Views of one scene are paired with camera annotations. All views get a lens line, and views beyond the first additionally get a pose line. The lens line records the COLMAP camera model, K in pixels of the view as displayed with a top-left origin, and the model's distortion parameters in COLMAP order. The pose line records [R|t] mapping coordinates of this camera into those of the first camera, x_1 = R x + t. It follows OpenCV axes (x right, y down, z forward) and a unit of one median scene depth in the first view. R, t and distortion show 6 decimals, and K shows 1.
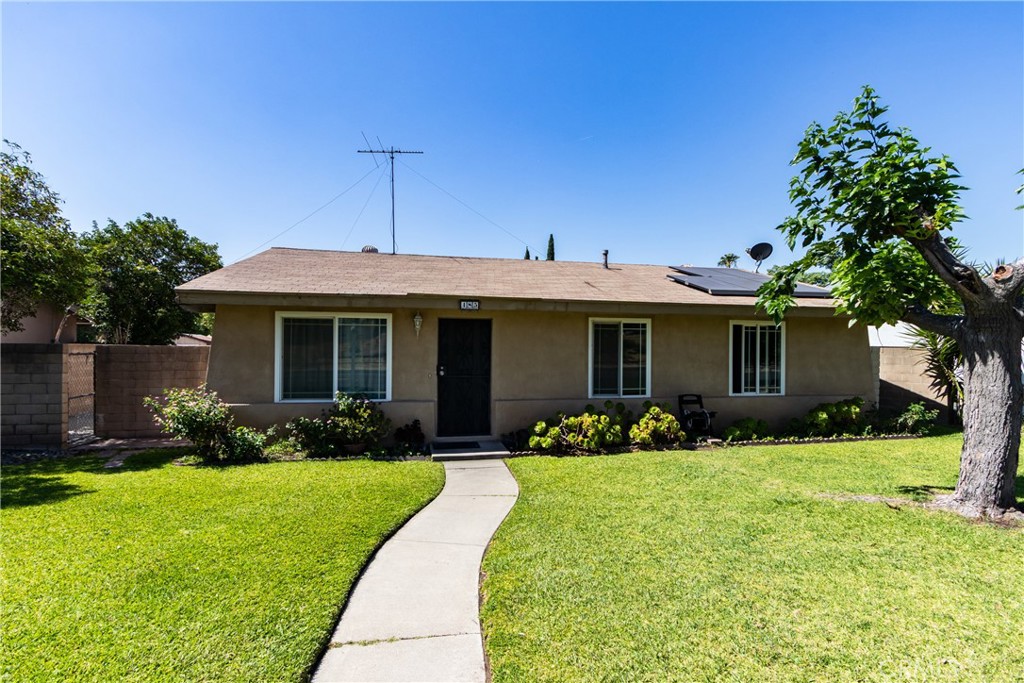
lens RADIAL K [[463.4, 0, 501.1], [0, 463.4, 345.3], [0, 0, 1]] dist [0.003549, 0.000047]
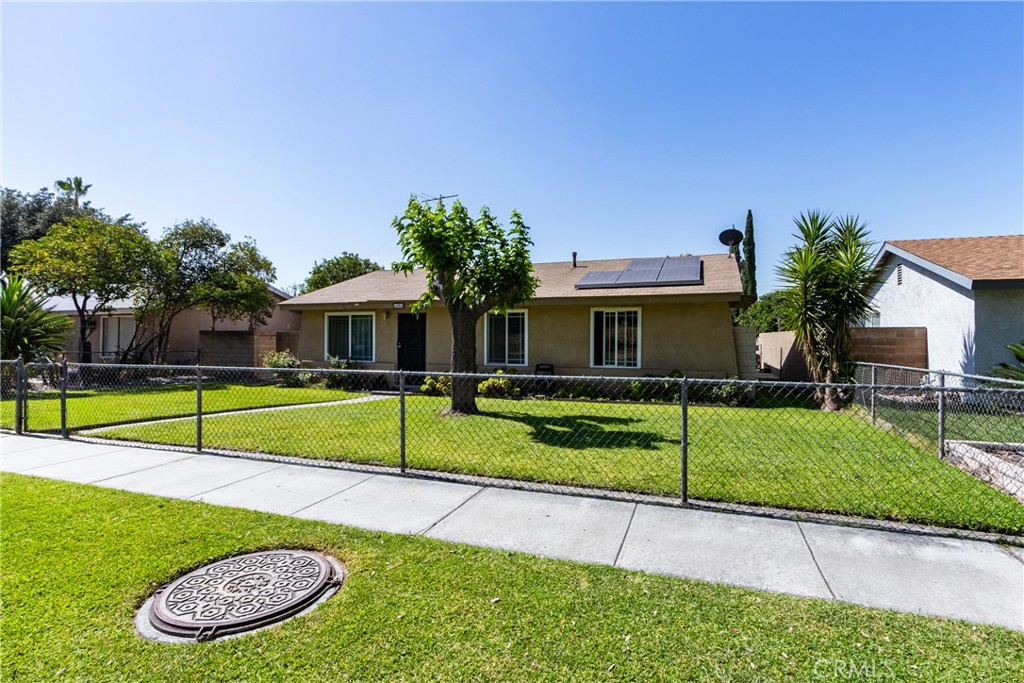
lens RADIAL K [[493.9, 0, 529.4], [0, 493.9, 332.8], [0, 0, 1]] dist [-0.000765, -0.000138]
pose [[0.862600, -0.007616, -0.505829, 1.195371], [0.005828, 0.999970, -0.005117, 0.023346], [0.505853, 0.001466, 0.862618, -0.297636]]
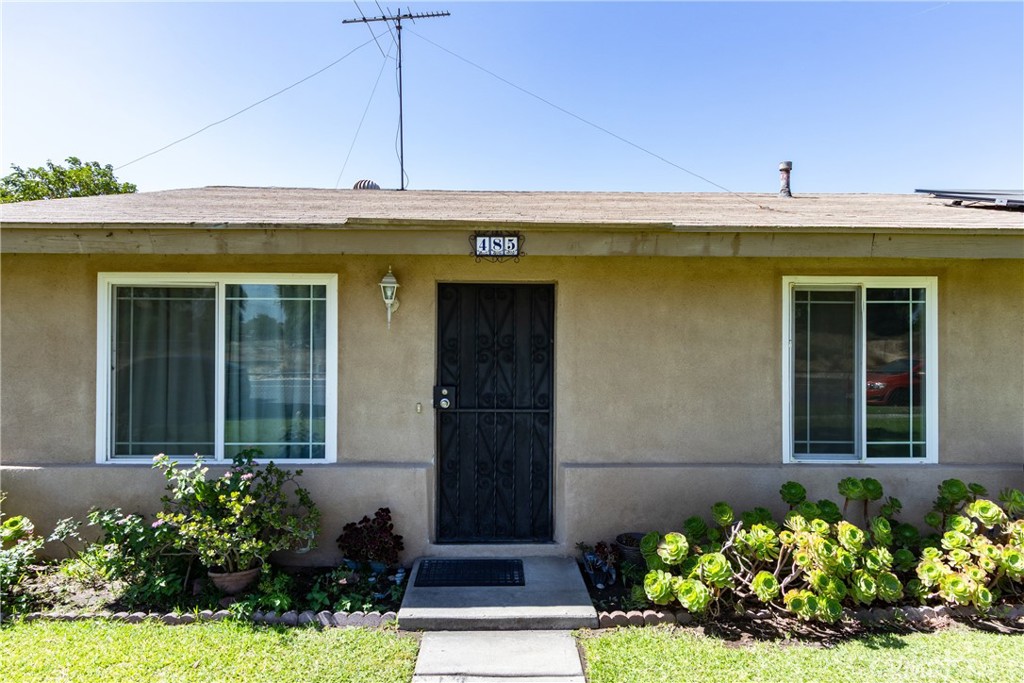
lens RADIAL K [[568.5, 0, 503.8], [0, 568.5, 343.4], [0, 0, 1]] dist [0.009992, -0.000097]
pose [[0.986198, -0.005690, -0.165472, 0.022133], [0.004427, 0.999958, -0.008002, 0.006215], [0.165511, 0.007159, 0.986182, 0.469466]]
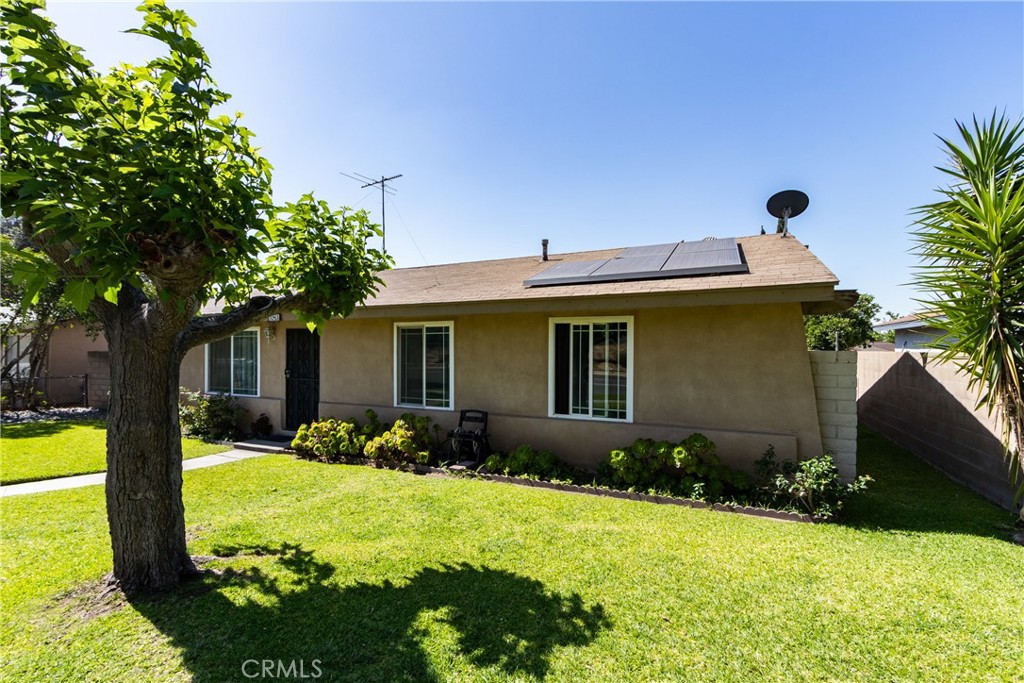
lens RADIAL K [[463.4, 0, 501.1], [0, 463.4, 345.3], [0, 0, 1]] dist [0.003549, 0.000047]
pose [[0.803291, -0.010105, -0.595501, 1.023313], [0.007611, 0.999949, -0.006700, -0.005151], [0.595538, 0.000850, 0.803326, 0.389423]]
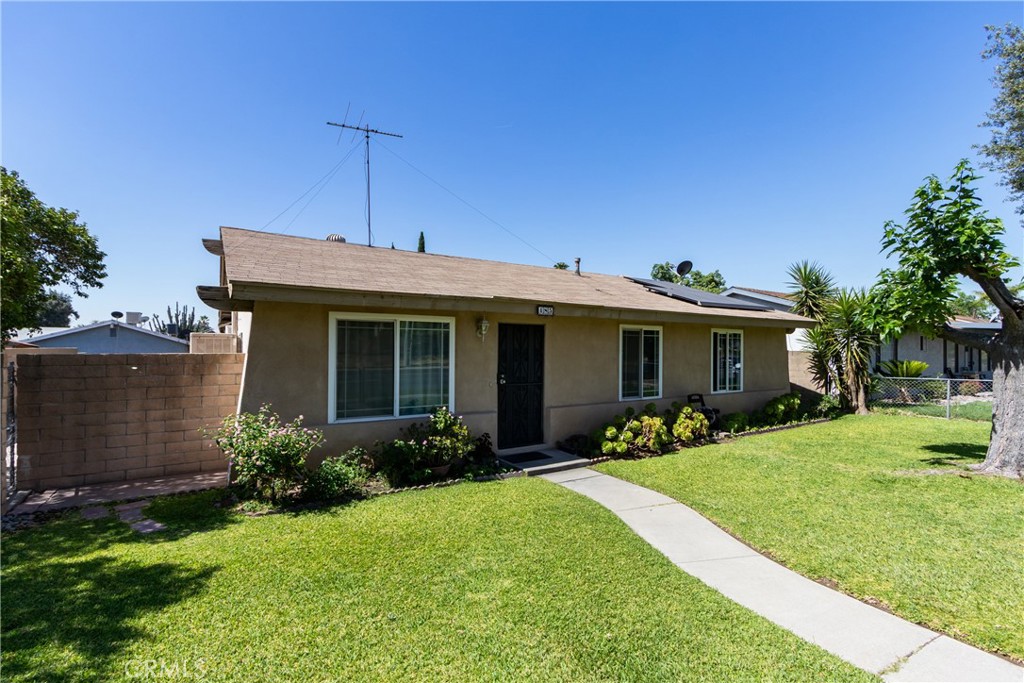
lens RADIAL K [[463.4, 0, 501.1], [0, 463.4, 345.3], [0, 0, 1]] dist [0.003549, 0.000047]
pose [[0.932797, 0.001115, 0.360401, -0.478474], [-0.002527, 0.999991, 0.003447, -0.017120], [-0.360394, -0.004126, 0.932791, 0.126070]]
